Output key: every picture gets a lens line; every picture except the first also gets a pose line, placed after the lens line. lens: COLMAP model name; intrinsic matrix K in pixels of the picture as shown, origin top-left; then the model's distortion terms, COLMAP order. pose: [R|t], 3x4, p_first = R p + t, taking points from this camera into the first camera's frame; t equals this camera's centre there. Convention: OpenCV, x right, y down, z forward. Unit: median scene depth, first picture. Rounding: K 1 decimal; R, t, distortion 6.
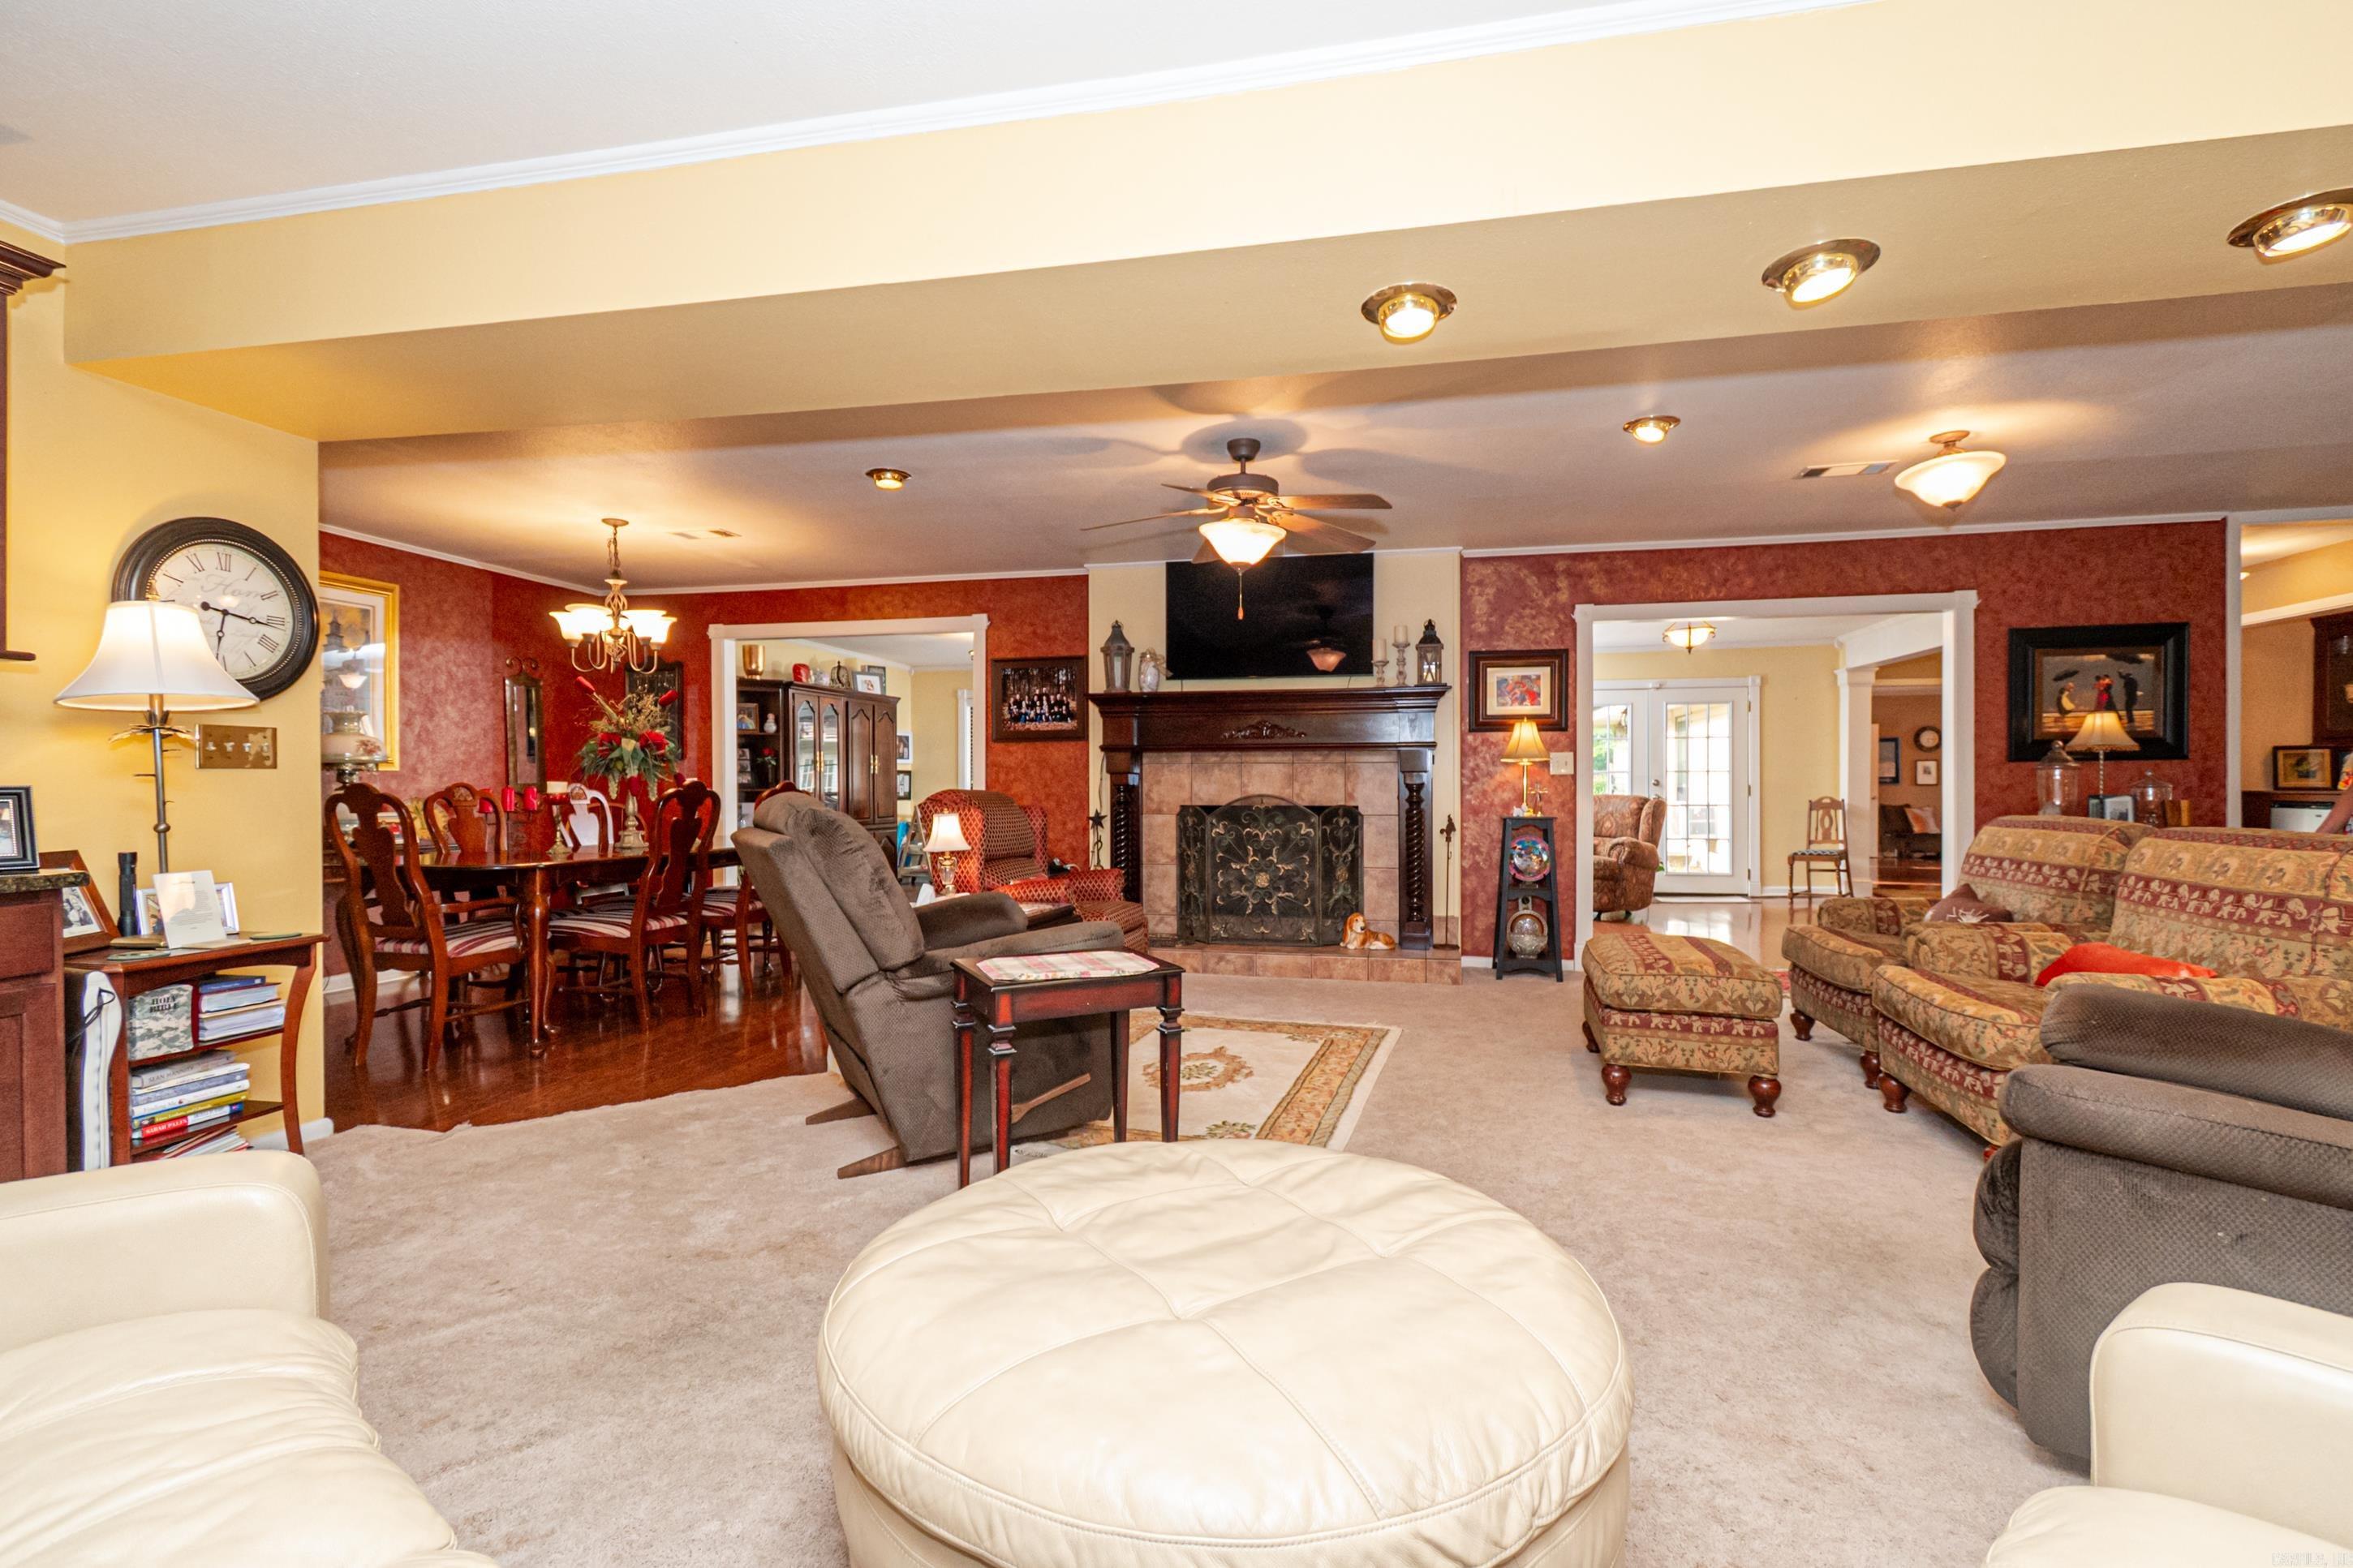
lens RADIAL K [[1044.9, 0, 1183.1], [0, 1044.9, 789.1], [0, 0, 1]] dist [0.007291, -0.003178]
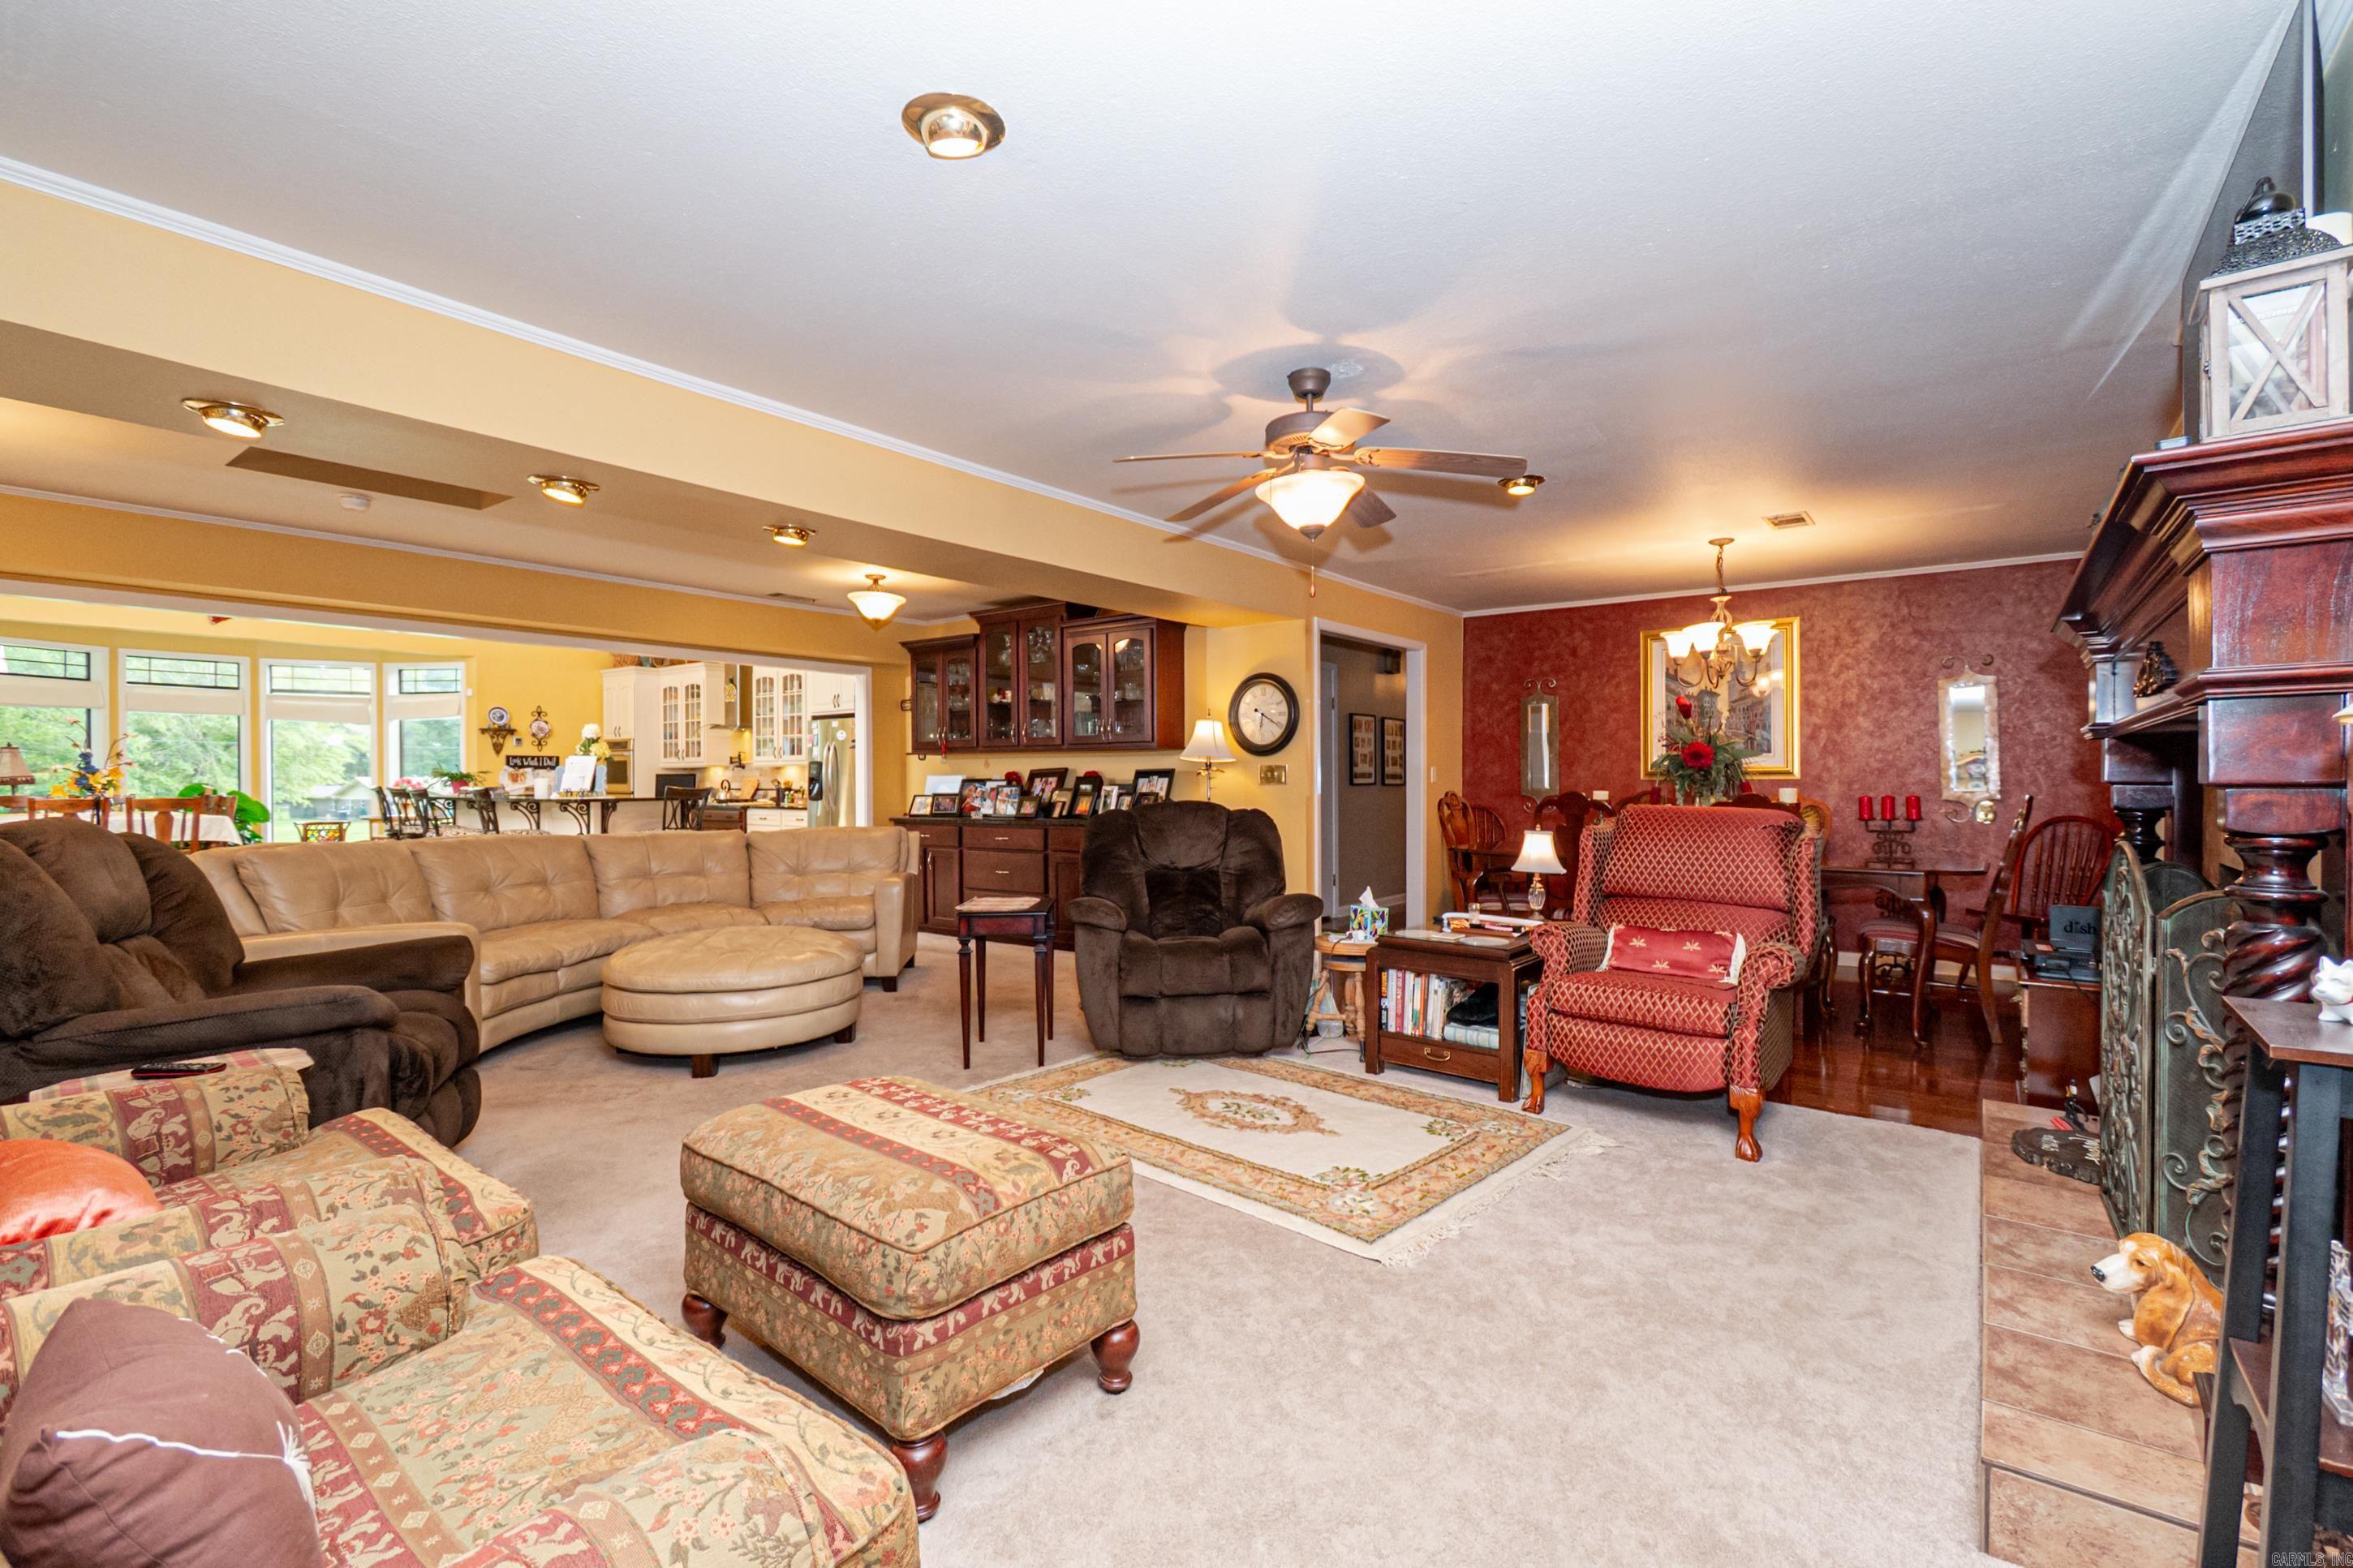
lens RADIAL K [[1044.9, 0, 1181.0], [0, 1044.9, 791.1], [0, 0, 1]] dist [0.007291, -0.003178]
pose [[-0.419174, 0.011082, -0.907838, 0.563428], [-0.004244, 0.999891, 0.014165, -0.017631], [0.907896, 0.009790, -0.419082, 0.853146]]
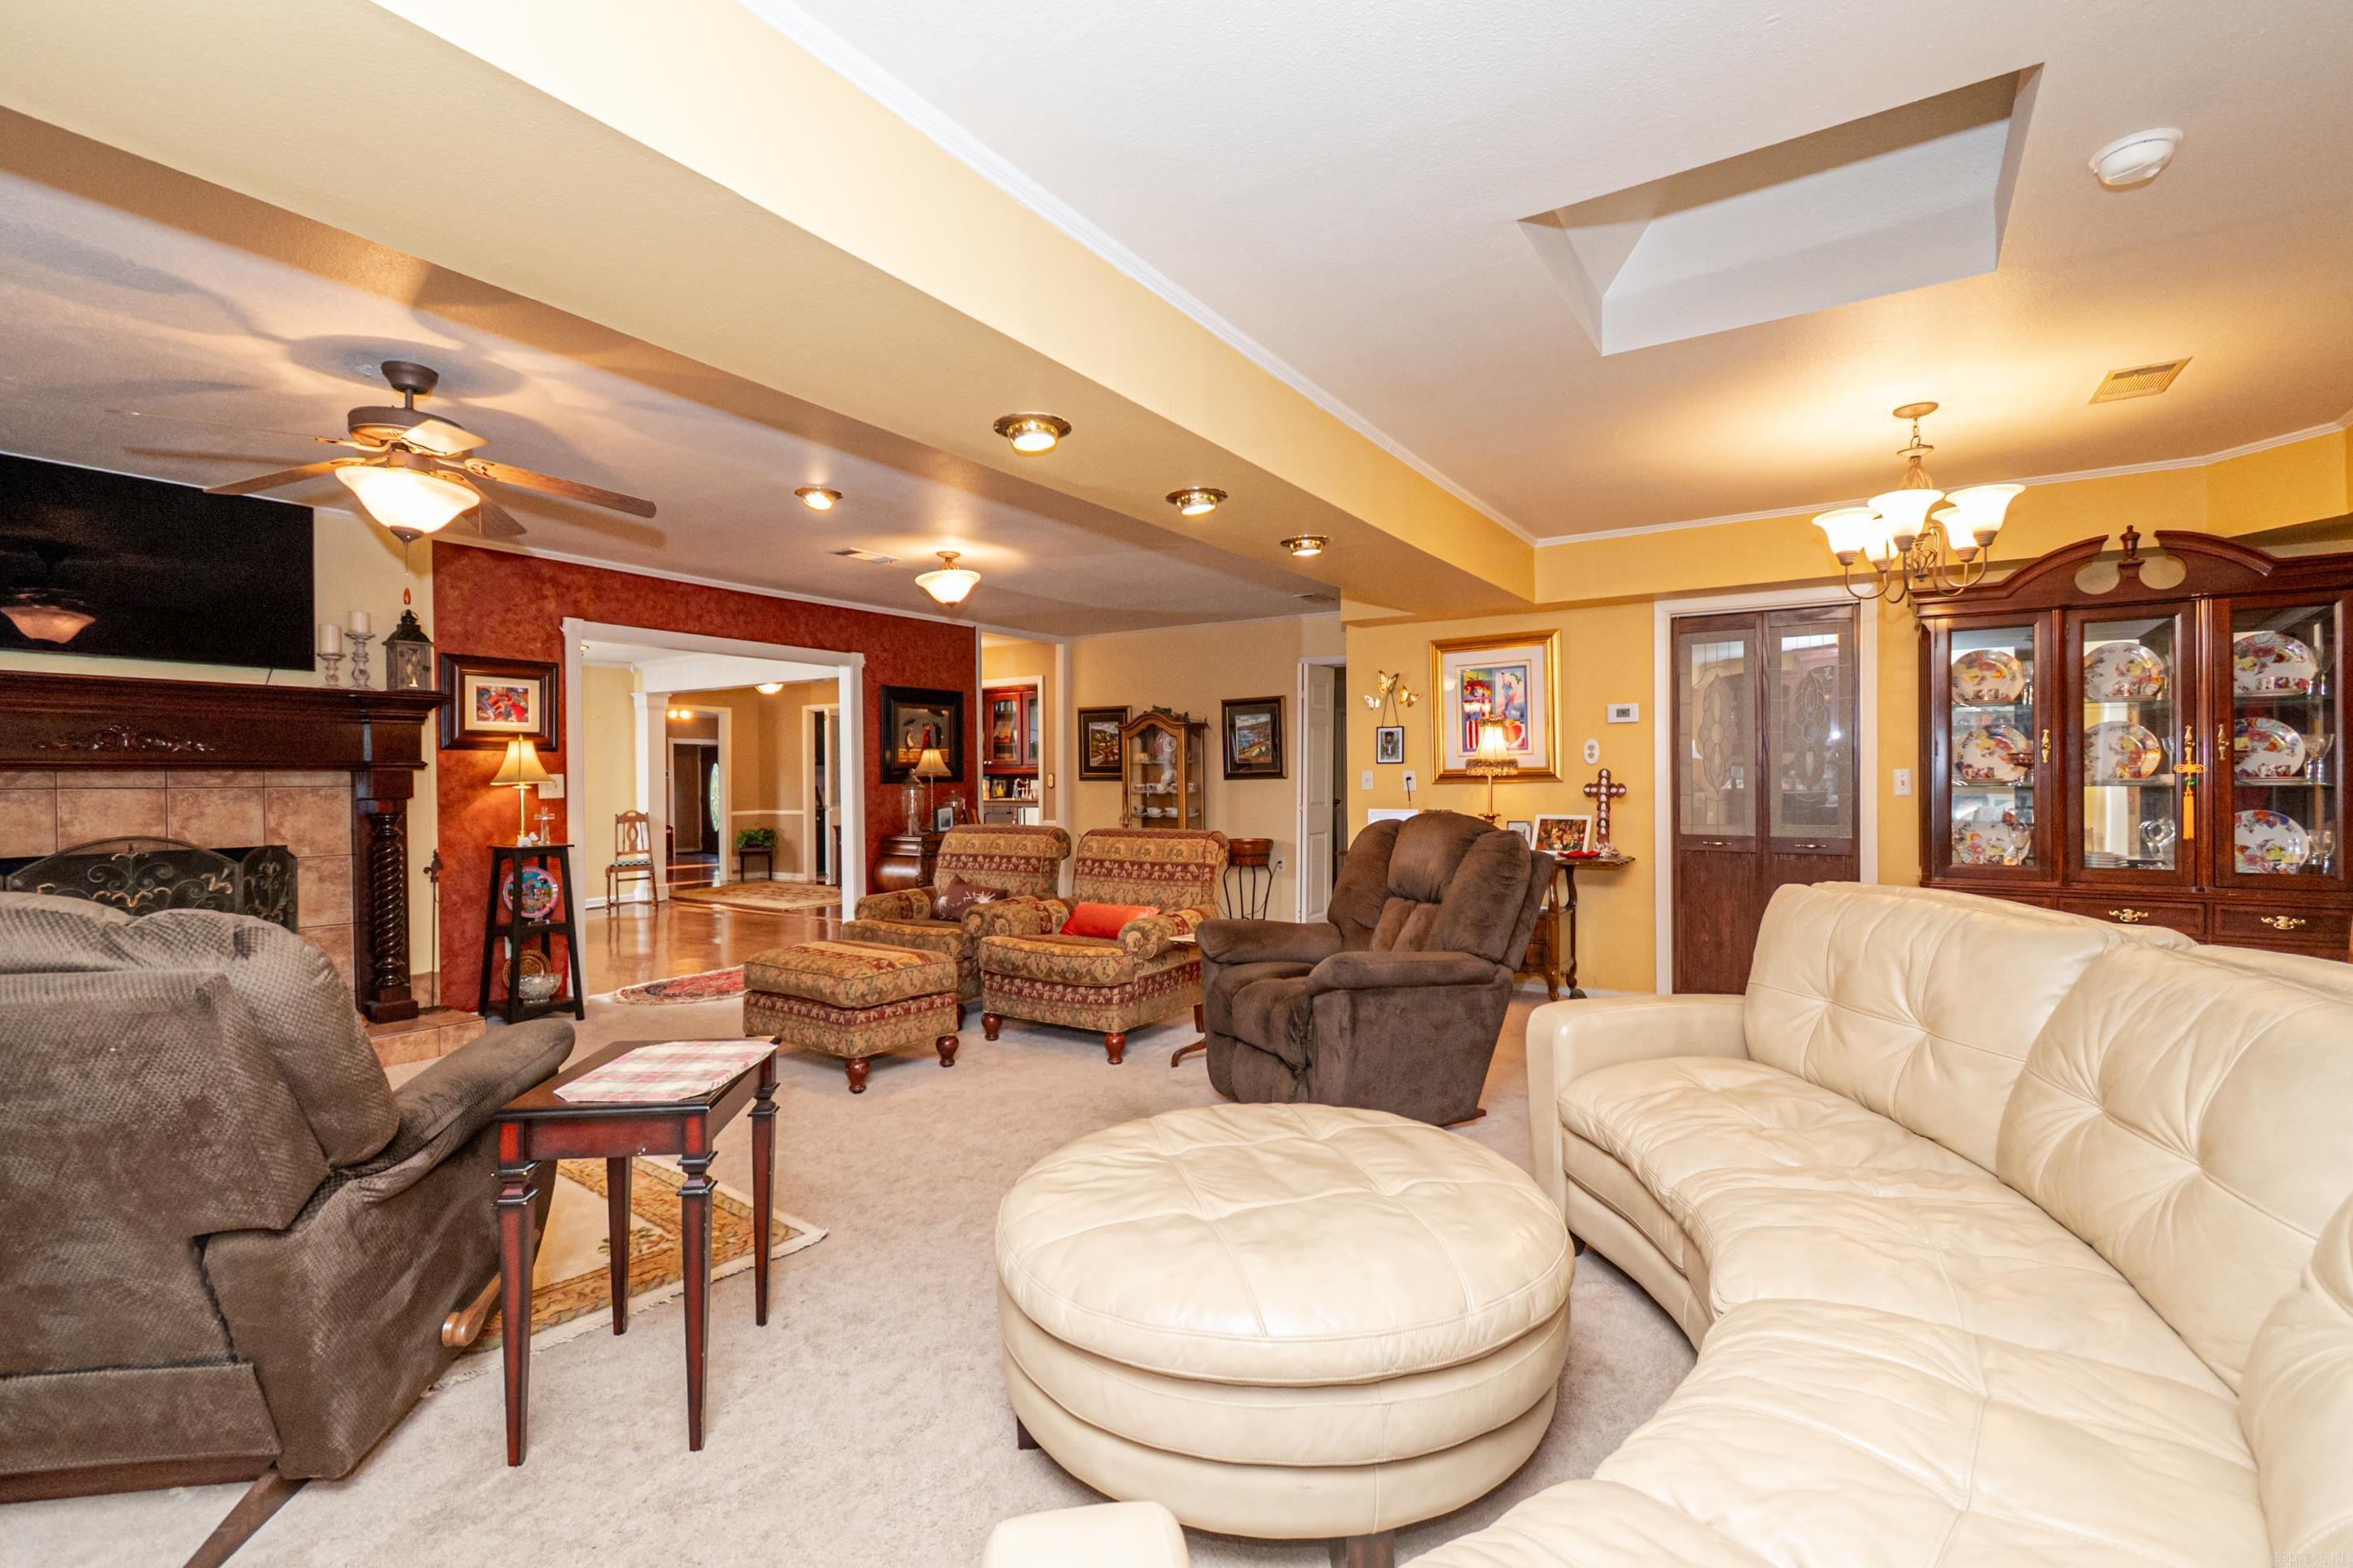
lens RADIAL K [[1044.9, 0, 1181.7], [0, 1044.9, 785.3], [0, 0, 1]] dist [0.007291, -0.003178]
pose [[0.349631, -0.006265, 0.936866, -0.310317], [0.015368, 0.999881, 0.000952, -0.017739], [-0.936761, 0.014065, 0.349686, 0.154288]]
